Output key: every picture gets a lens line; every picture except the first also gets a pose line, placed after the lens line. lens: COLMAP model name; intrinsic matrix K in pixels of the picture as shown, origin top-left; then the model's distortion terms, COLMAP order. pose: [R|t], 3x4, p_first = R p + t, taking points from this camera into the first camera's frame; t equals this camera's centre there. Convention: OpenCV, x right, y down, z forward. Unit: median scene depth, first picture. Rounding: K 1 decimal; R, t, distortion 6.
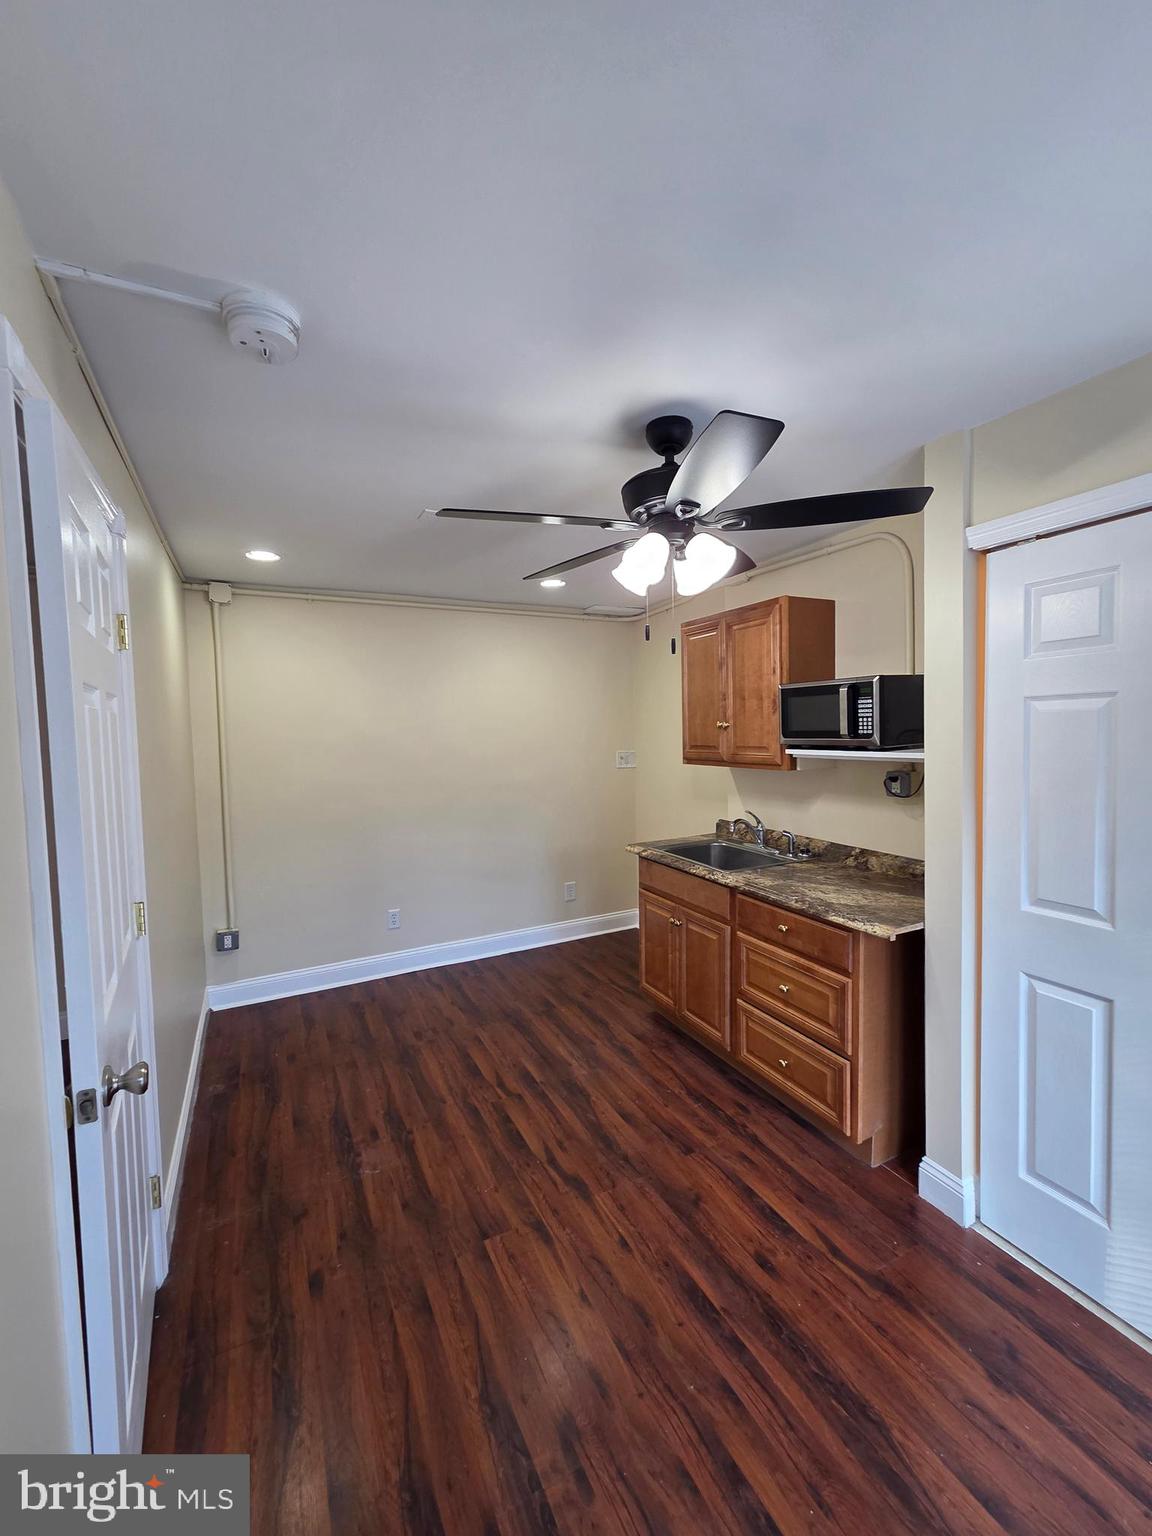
lens RADIAL K [[626.2, 0, 578.6], [0, 626.2, 761.1], [0, 0, 1]] dist [0.003651, 0.000077]
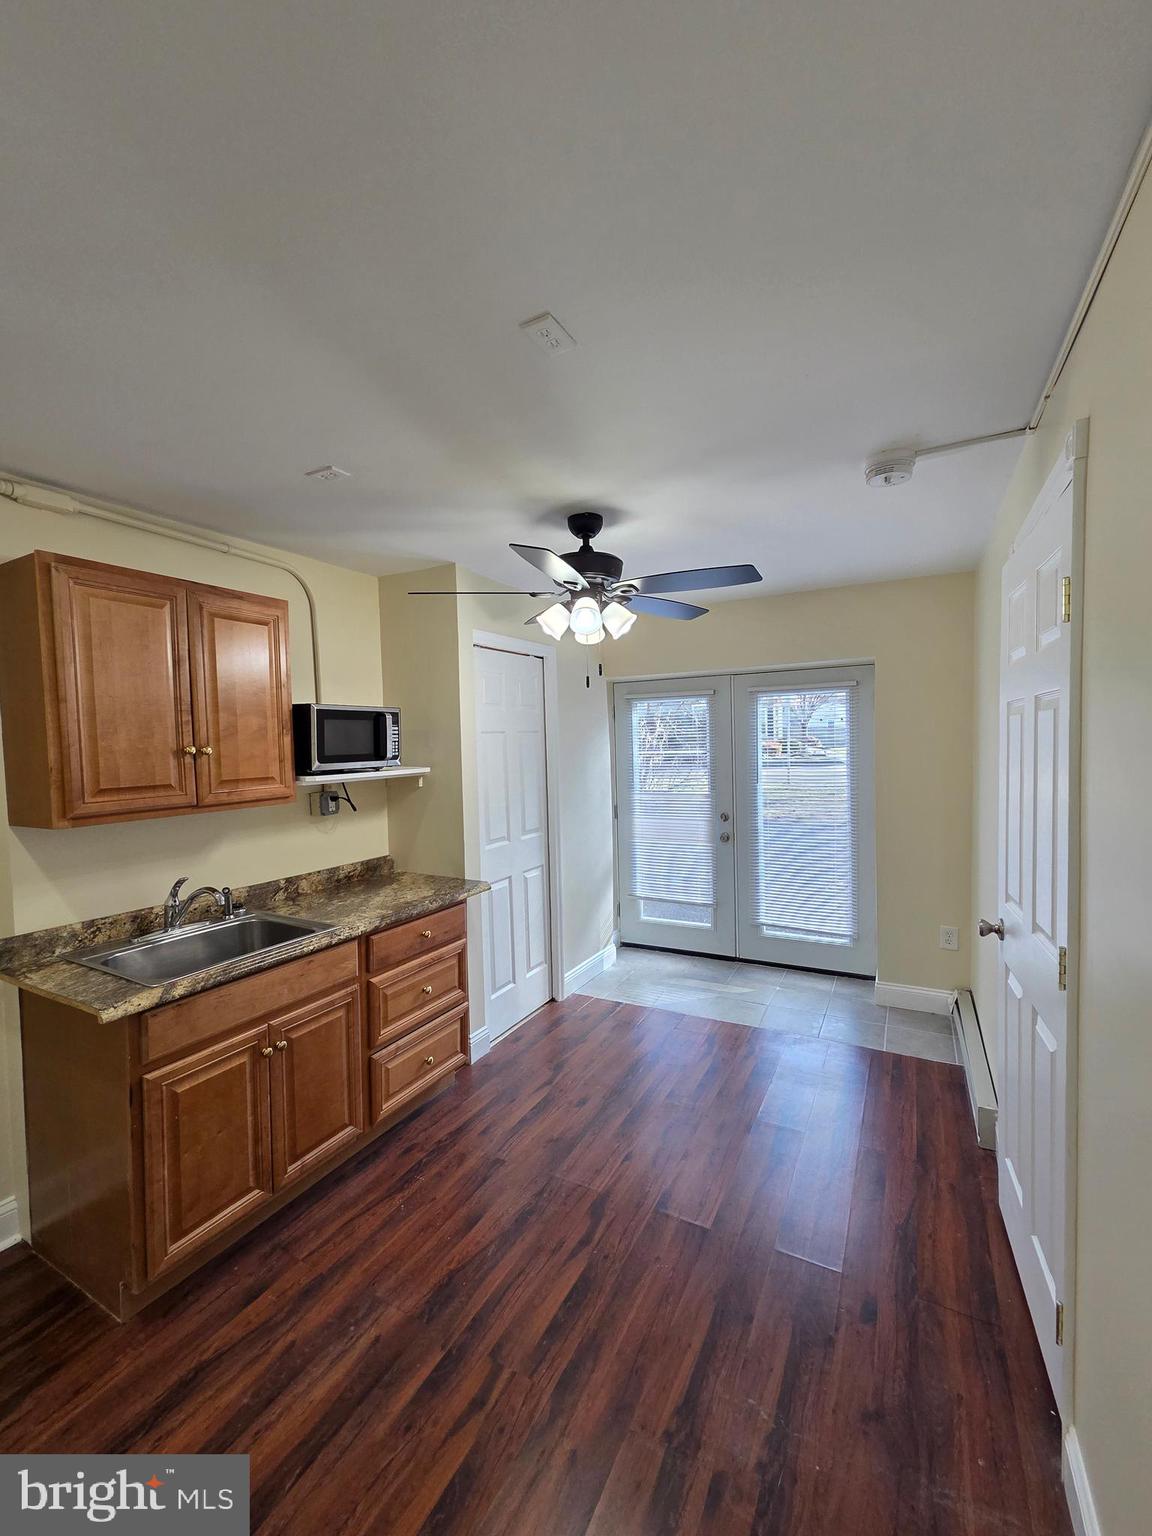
lens RADIAL K [[618.9, 0, 575.8], [0, 618.9, 774.1], [0, 0, 1]] dist [-0.016232, 0.000143]
pose [[-0.569615, -0.008612, 0.821867, -0.665737], [0.076810, 0.995011, 0.063662, -0.054195], [-0.818315, 0.099390, -0.566112, 1.309737]]
